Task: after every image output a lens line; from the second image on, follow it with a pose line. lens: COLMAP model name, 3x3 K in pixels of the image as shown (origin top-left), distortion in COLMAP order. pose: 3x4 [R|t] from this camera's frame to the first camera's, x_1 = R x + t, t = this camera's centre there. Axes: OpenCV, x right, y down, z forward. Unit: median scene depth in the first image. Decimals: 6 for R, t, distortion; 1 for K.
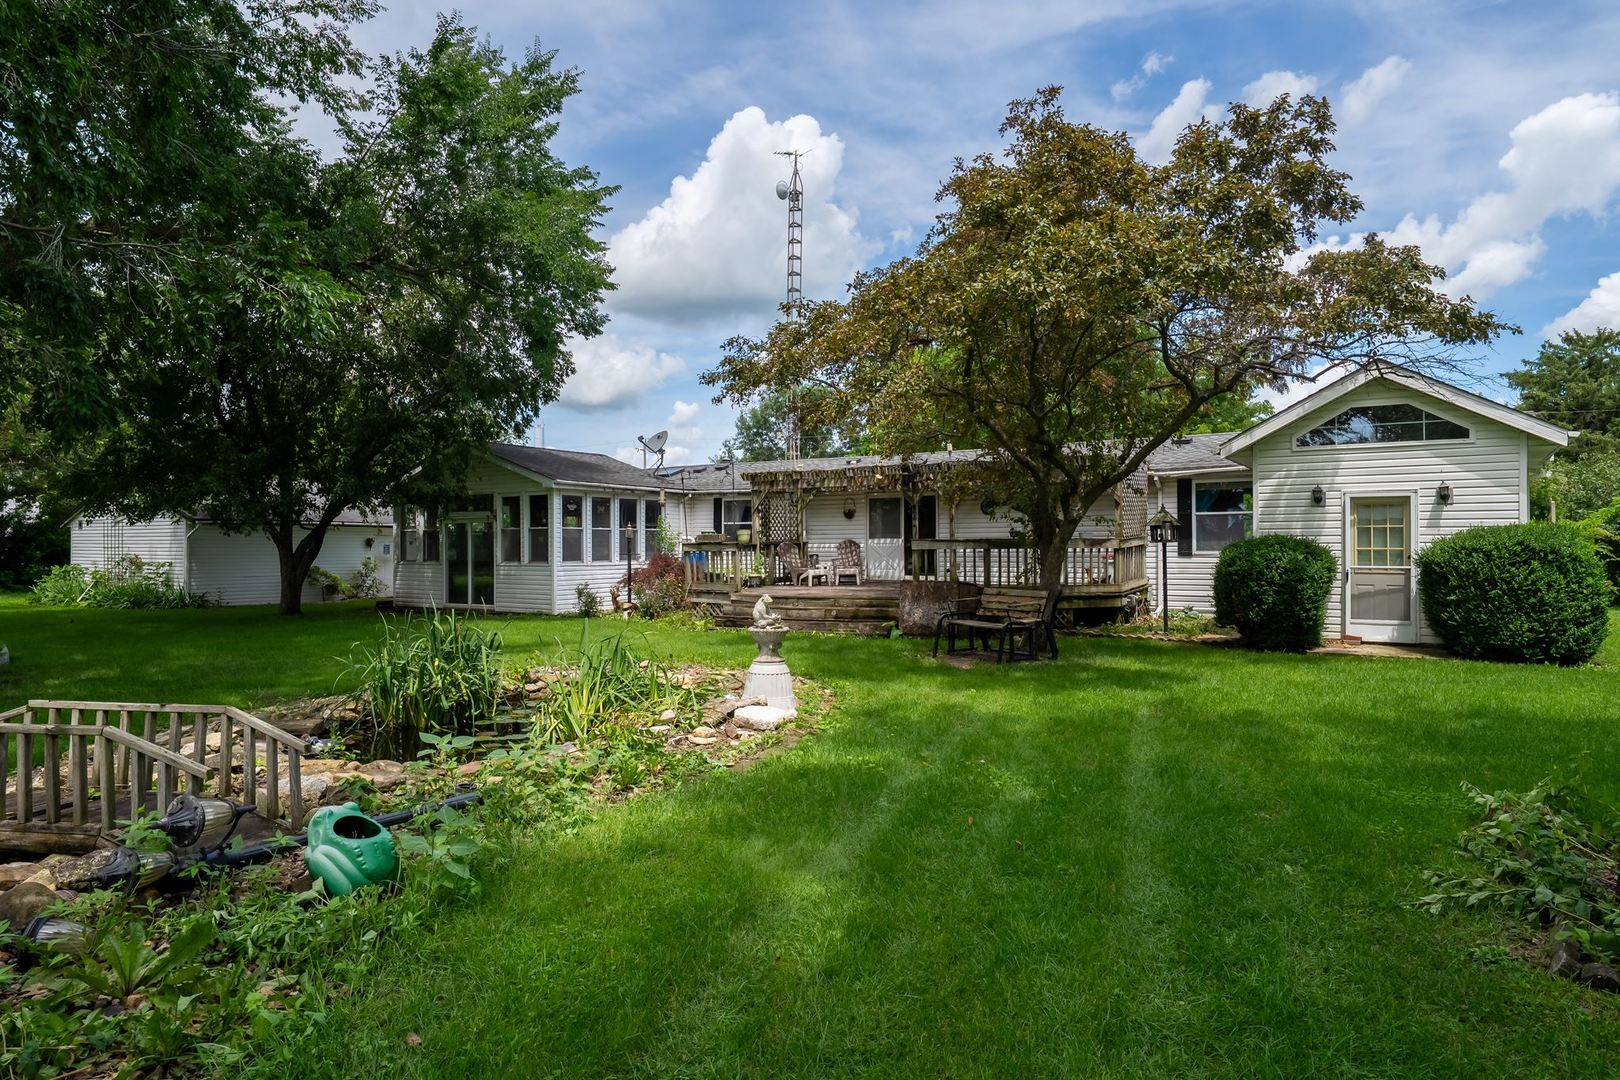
lens RADIAL K [[907.2, 0, 810.0], [0, 907.2, 540.0], [0, 0, 1]] dist [0.000969, -0.000004]
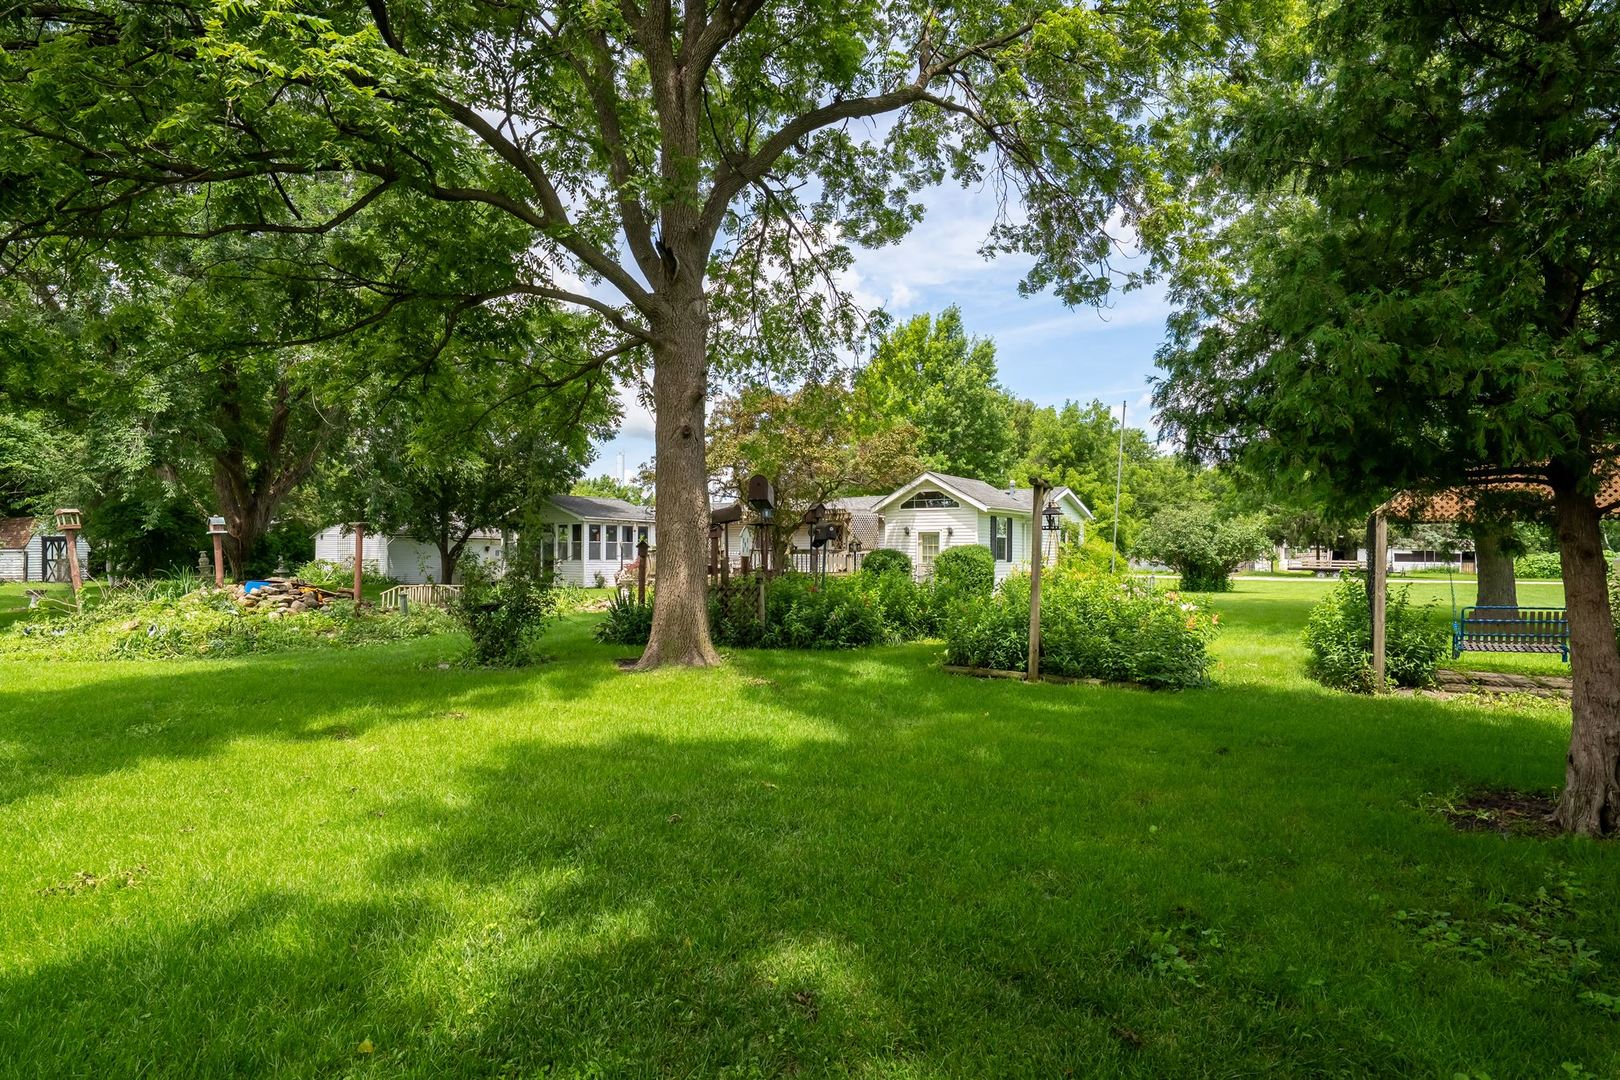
lens RADIAL K [[830.1, 0, 810.0], [0, 830.1, 540.0], [0, 0, 1]] dist [-0.000208, -0.000135]
pose [[0.997700, 0.008048, -0.067302, 0.287330], [-0.009000, 0.999864, -0.013853, 0.002334], [0.067181, 0.014426, 0.997636, -0.653870]]
